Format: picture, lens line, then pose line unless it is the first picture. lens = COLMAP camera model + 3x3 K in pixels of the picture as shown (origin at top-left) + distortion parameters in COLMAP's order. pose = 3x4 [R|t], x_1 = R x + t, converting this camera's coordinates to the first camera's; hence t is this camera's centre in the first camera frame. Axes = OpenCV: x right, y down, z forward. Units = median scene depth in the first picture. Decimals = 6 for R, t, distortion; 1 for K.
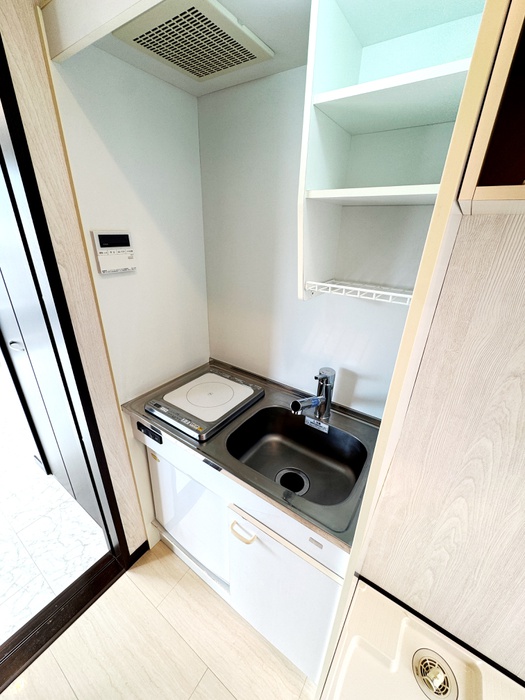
lens RADIAL K [[279.1, 0, 264.5], [0, 279.1, 346.6], [0, 0, 1]] dist [-0.003237, -0.000389]
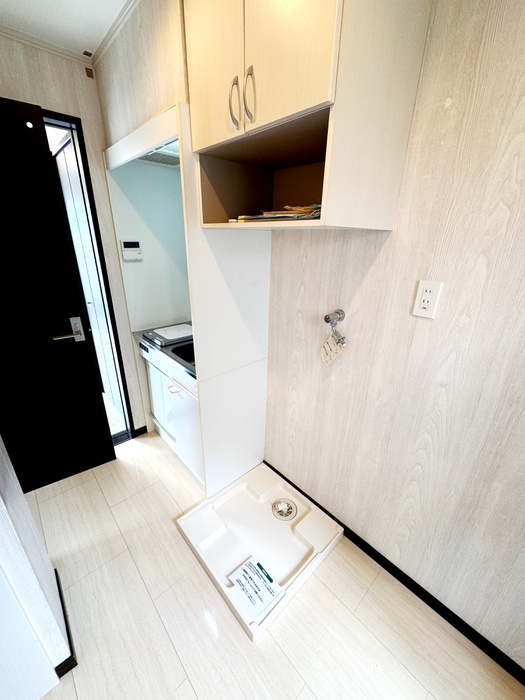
lens RADIAL K [[279.1, 0, 261.5], [0, 279.1, 351.1], [0, 0, 1]] dist [-0.003237, -0.000389]
pose [[0.974473, 0.075196, -0.211536, 0.746714], [-0.081337, 0.996477, -0.020465, 0.305835], [0.209252, 0.037149, 0.977156, -0.653083]]
